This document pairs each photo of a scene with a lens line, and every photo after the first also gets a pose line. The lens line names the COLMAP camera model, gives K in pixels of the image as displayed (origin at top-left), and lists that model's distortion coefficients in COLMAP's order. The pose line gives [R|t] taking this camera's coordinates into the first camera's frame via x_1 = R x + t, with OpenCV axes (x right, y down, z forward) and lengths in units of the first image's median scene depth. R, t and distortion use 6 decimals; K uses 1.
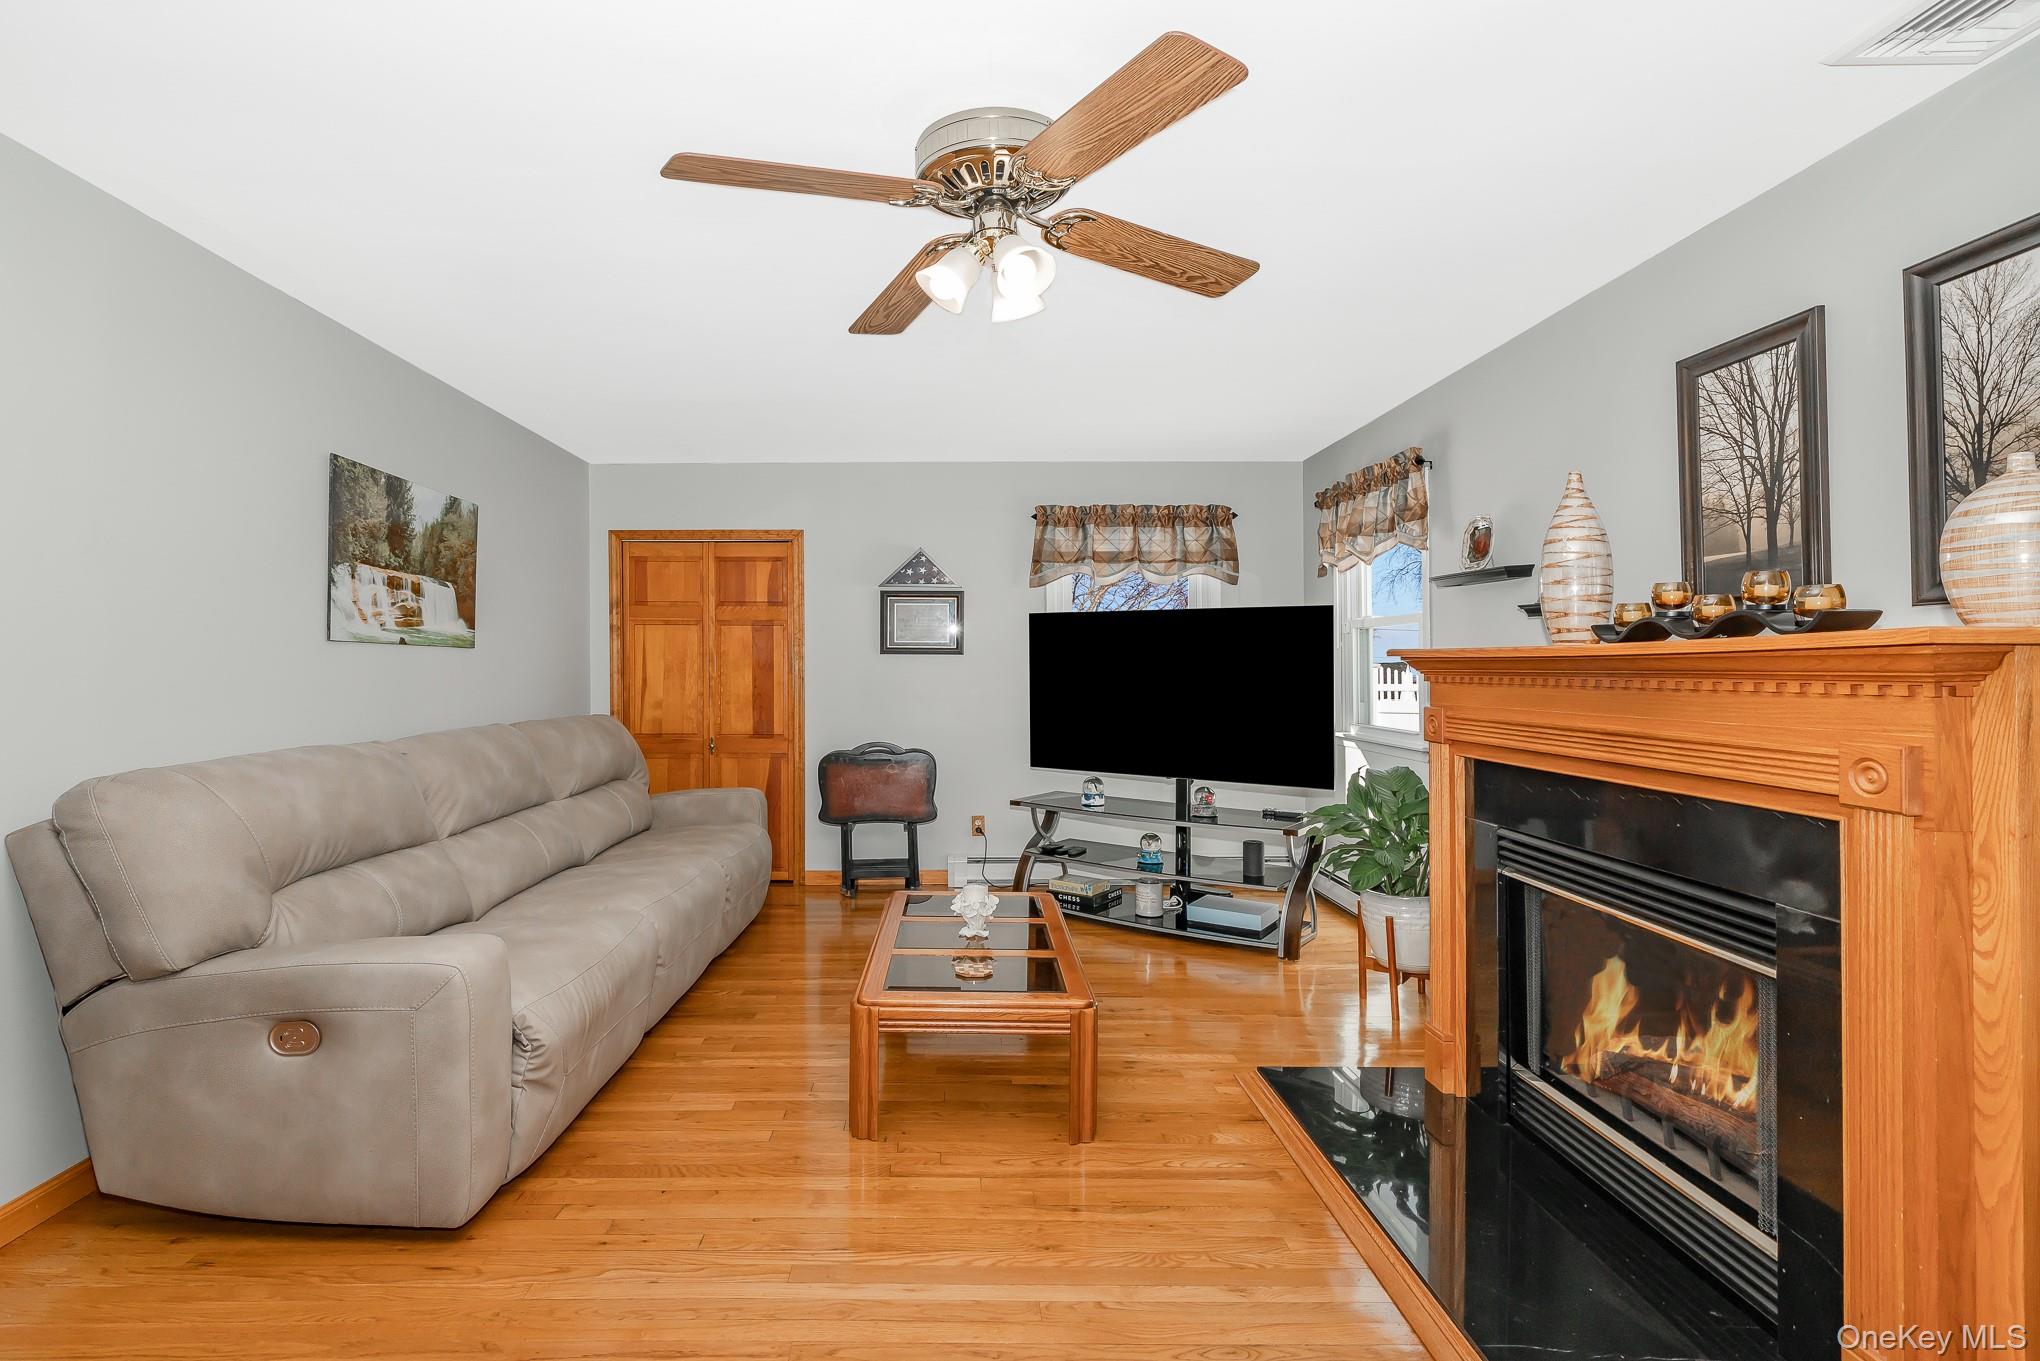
lens RADIAL K [[968.8, 0, 1020.2], [0, 968.8, 665.6], [0, 0, 1]] dist [-0.000140, 0.000067]
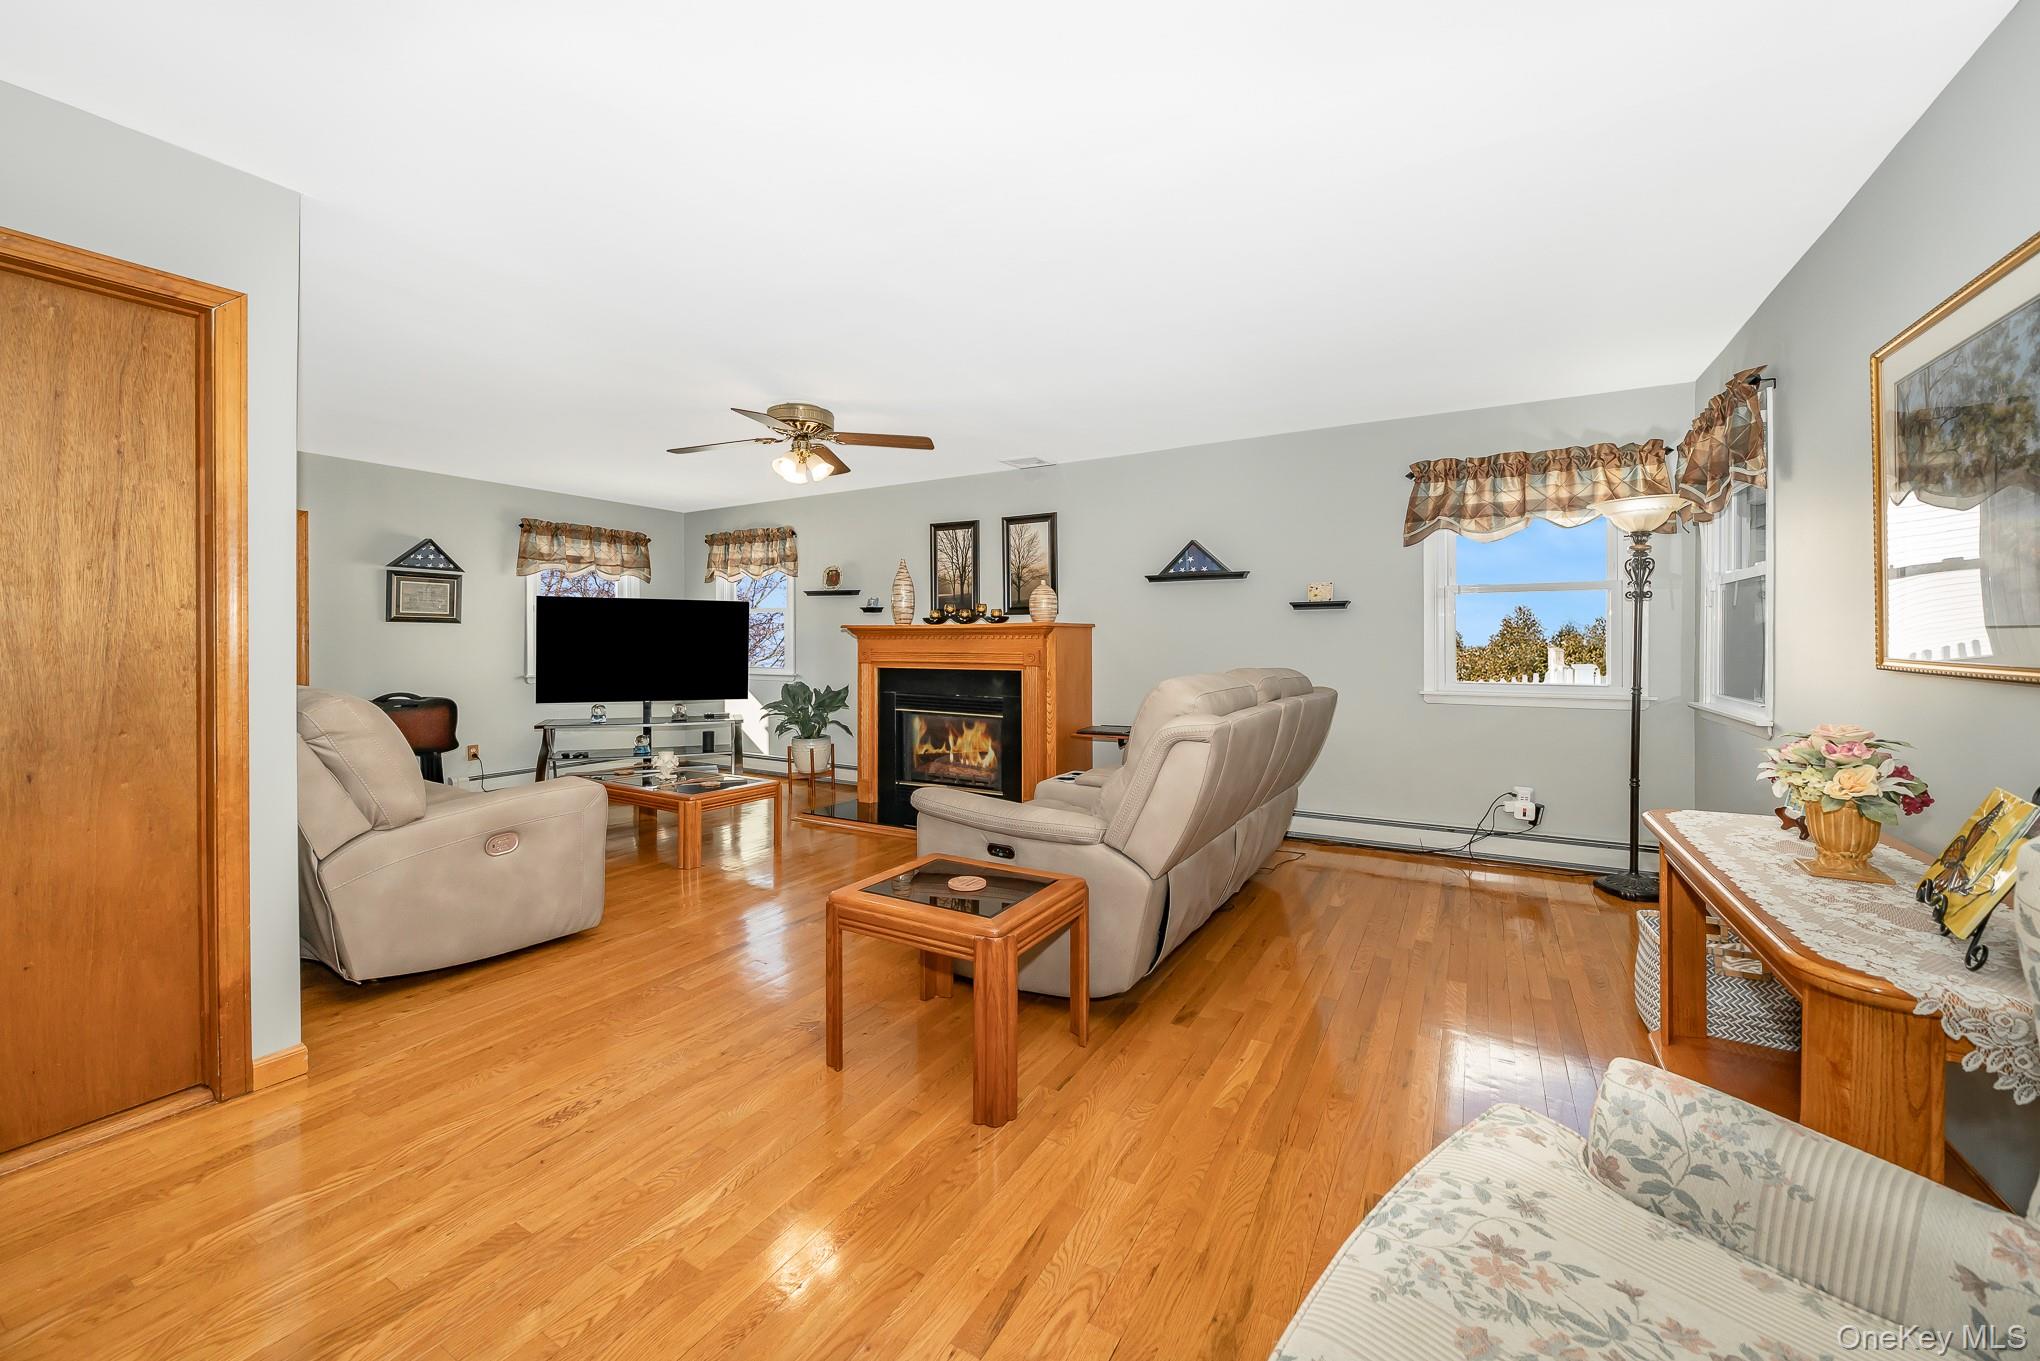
lens RADIAL K [[771.8, 0, 1021.7], [0, 771.8, 642.9], [0, 0, 1]] dist [0.000117, 0.000004]
pose [[0.501756, -0.002268, 0.865006, -0.837813], [0.001196, 0.999997, 0.001928, 0.020089], [-0.865008, 0.000067, 0.501757, -0.260253]]
